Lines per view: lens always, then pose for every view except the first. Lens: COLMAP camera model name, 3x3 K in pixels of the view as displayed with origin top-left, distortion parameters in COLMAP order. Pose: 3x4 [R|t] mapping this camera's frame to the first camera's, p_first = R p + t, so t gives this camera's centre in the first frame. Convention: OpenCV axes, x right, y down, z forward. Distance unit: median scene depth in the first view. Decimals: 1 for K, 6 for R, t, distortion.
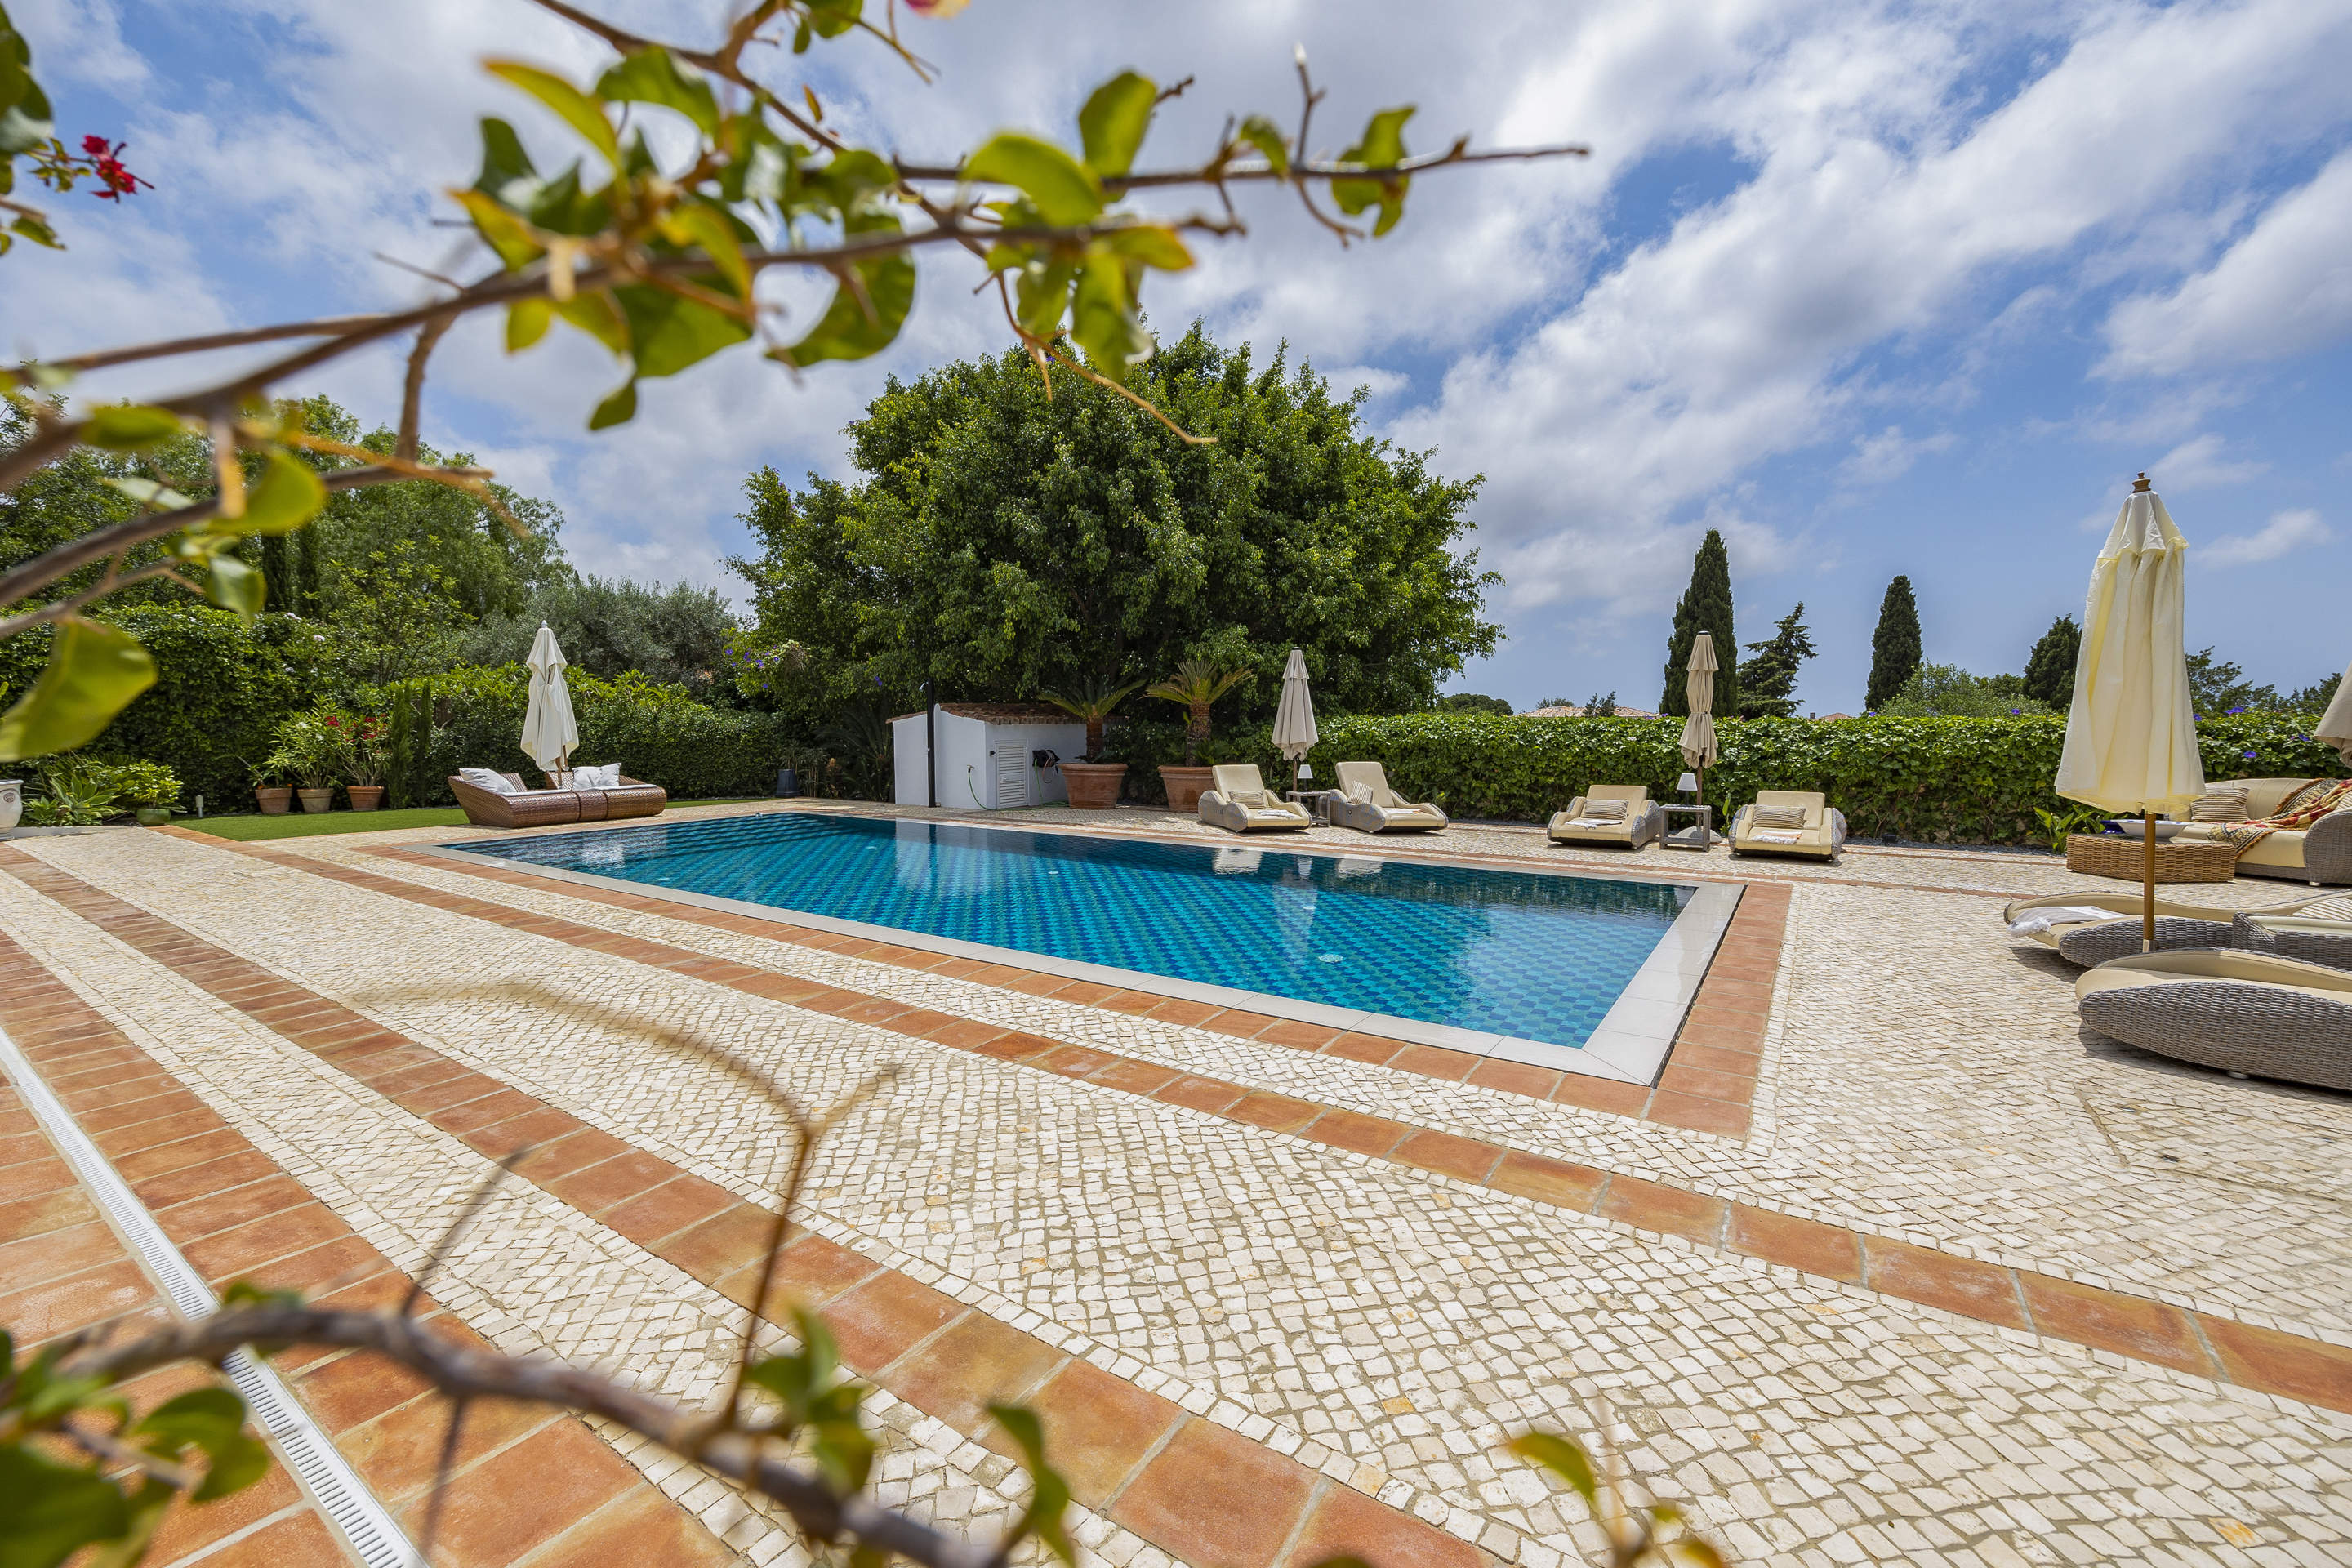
lens RADIAL K [[946.0, 0, 1200.1], [0, 946.0, 756.6], [0, 0, 1]] dist [-0.012470, 0.000843]
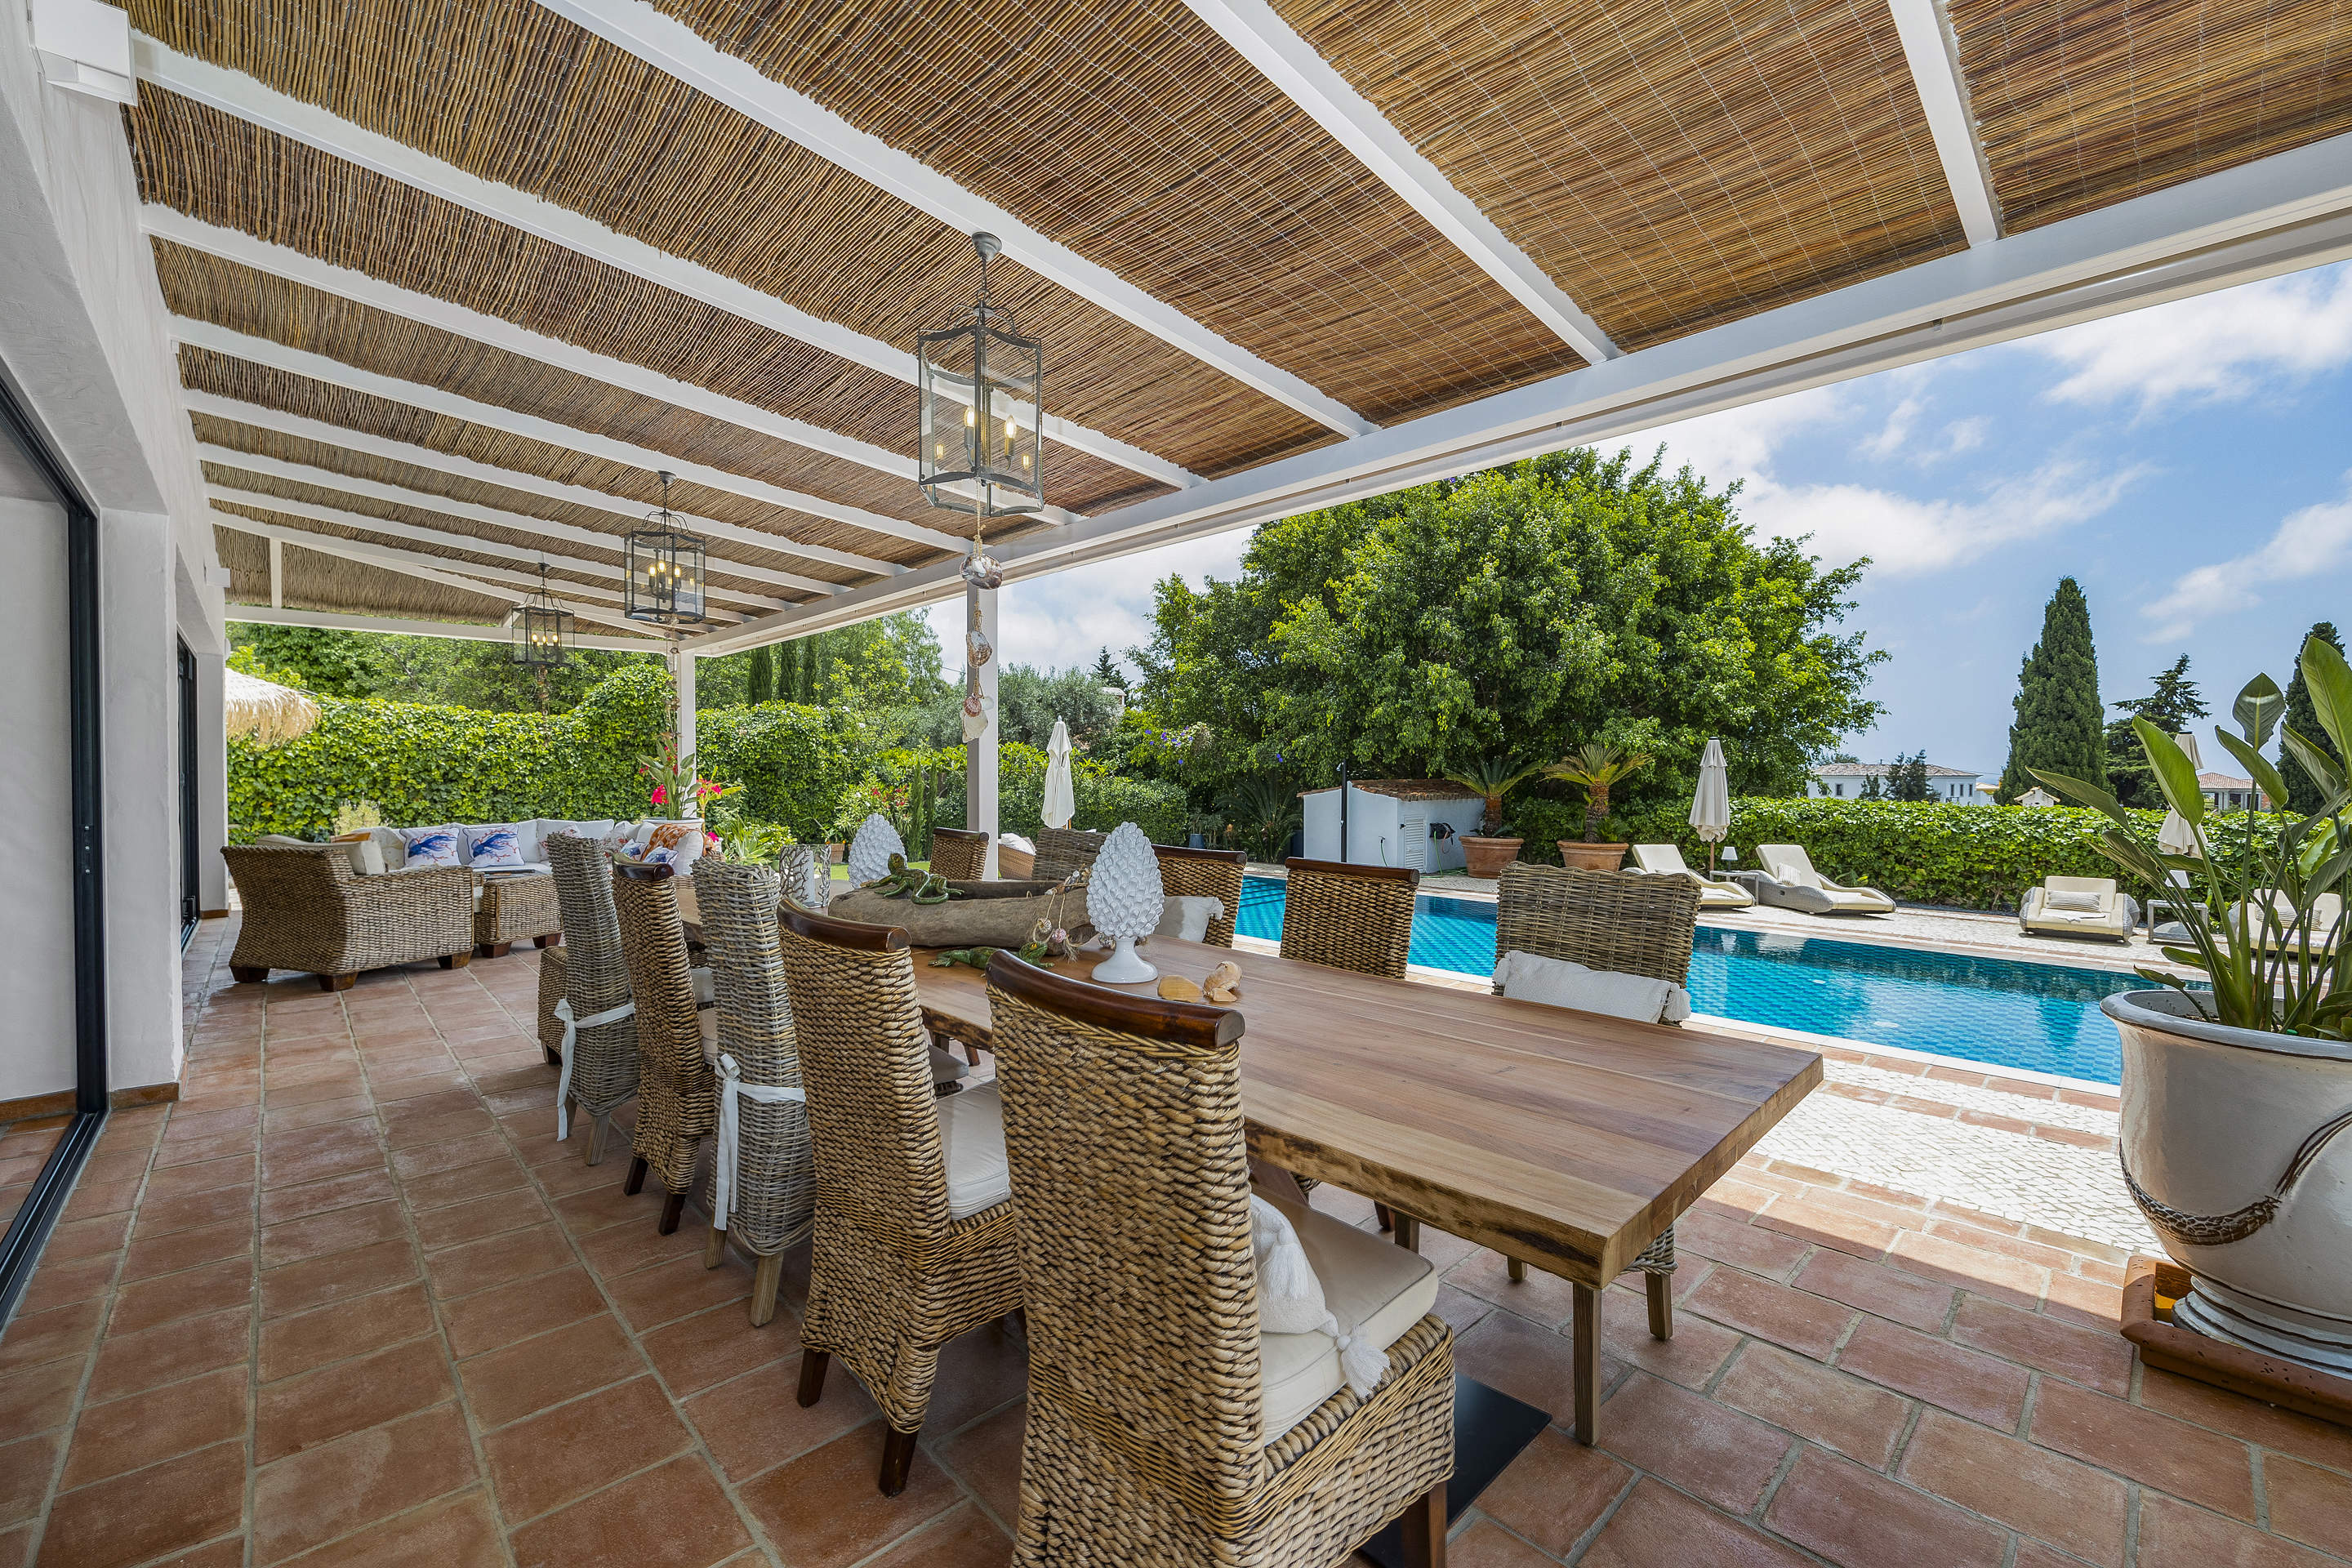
lens RADIAL K [[946.0, 0, 1201.0], [0, 946.0, 782.4], [0, 0, 1]] dist [-0.012470, 0.000843]
pose [[0.976259, 0.009237, -0.216408, -0.215678], [-0.014364, 0.999652, -0.022131, -0.028385], [0.216128, 0.024714, 0.976052, -0.167073]]
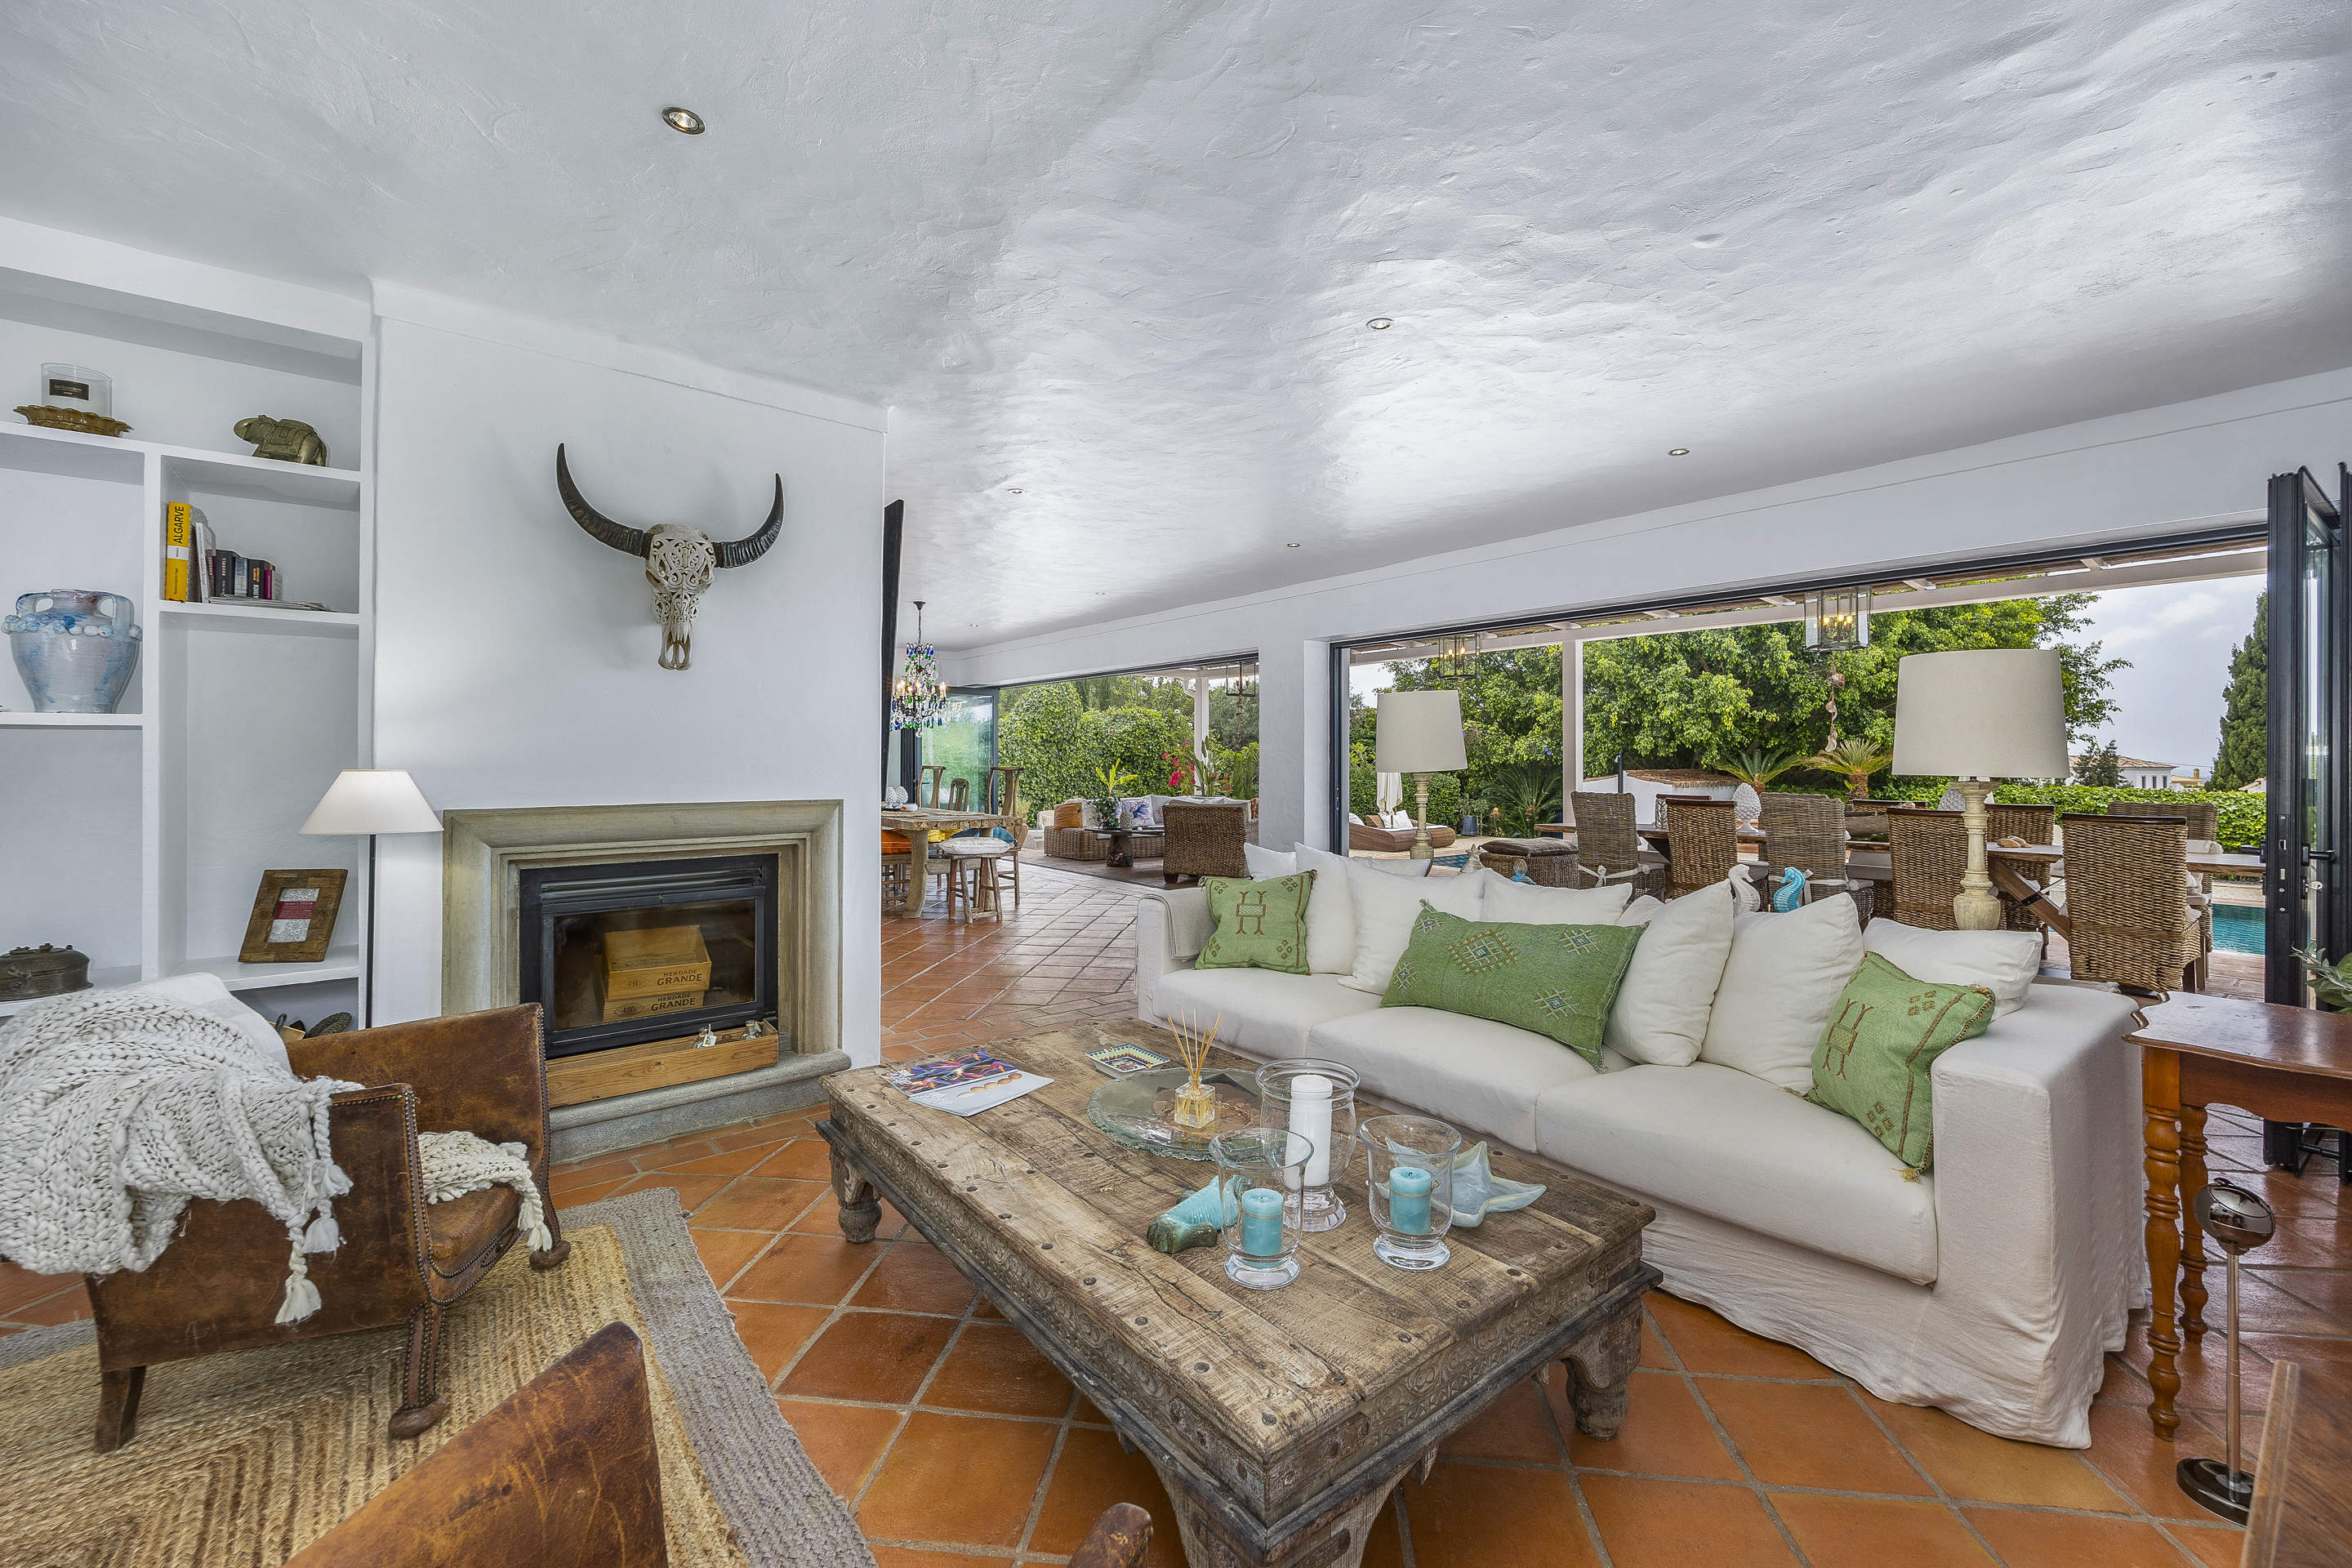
lens RADIAL K [[946.0, 0, 1170.9], [0, 946.0, 735.3], [0, 0, 1]] dist [-0.012470, 0.000843]
pose [[0.942433, -0.000455, -0.334395, -0.464952], [-0.020431, 0.998053, -0.058939, -0.013810], [0.333771, 0.062378, 0.940588, -0.541735]]
